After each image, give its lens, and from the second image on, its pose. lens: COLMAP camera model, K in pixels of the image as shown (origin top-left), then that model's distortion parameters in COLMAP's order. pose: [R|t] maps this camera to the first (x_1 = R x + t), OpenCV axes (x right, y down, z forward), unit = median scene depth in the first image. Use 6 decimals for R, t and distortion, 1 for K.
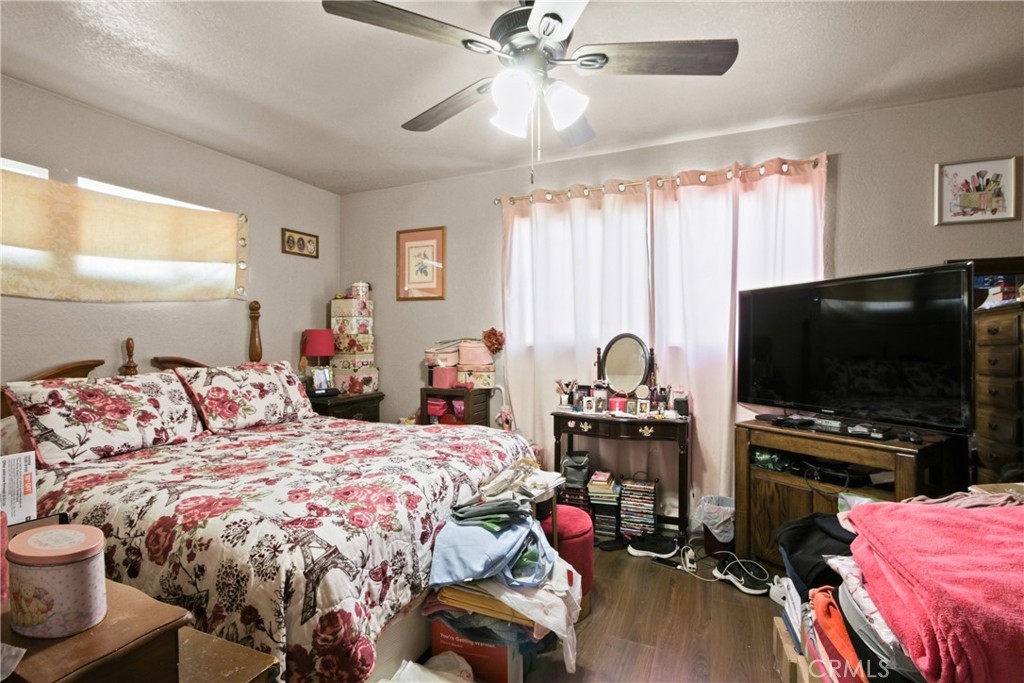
lens RADIAL K [[477.2, 0, 512.0], [0, 477.2, 341.5], [0, 0, 1]] dist [-0.015060, 0.001333]
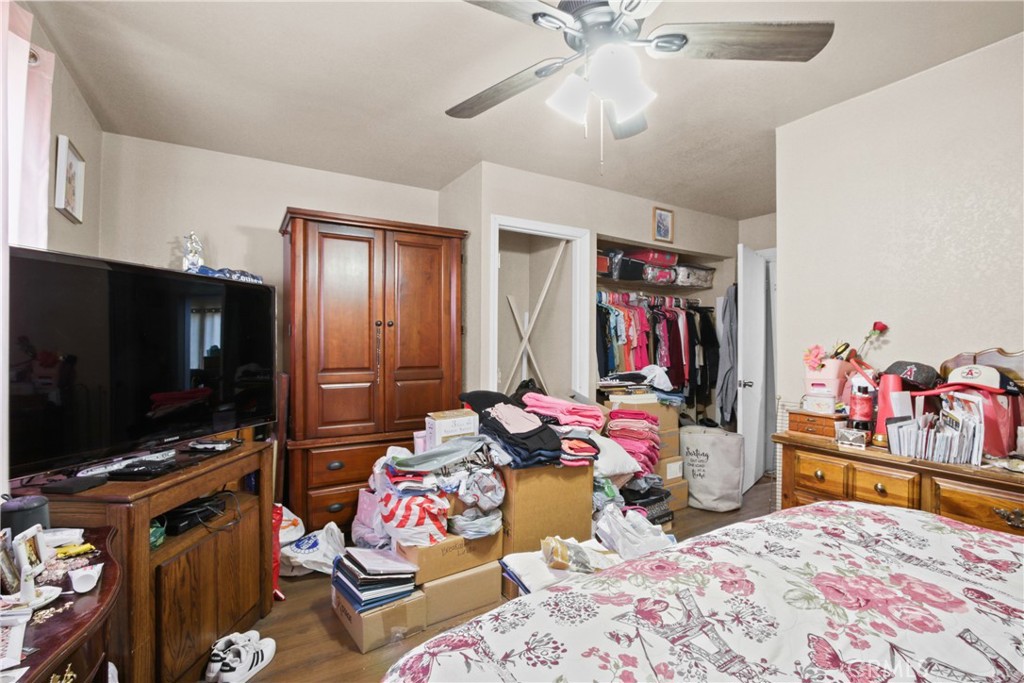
lens RADIAL K [[477.2, 0, 512.0], [0, 477.2, 341.5], [0, 0, 1]] dist [-0.015060, 0.001333]
pose [[-0.818587, -0.005779, 0.574354, -0.520734], [-0.010063, 0.999940, -0.004281, -0.003528], [-0.574295, -0.009284, -0.818596, 1.561960]]
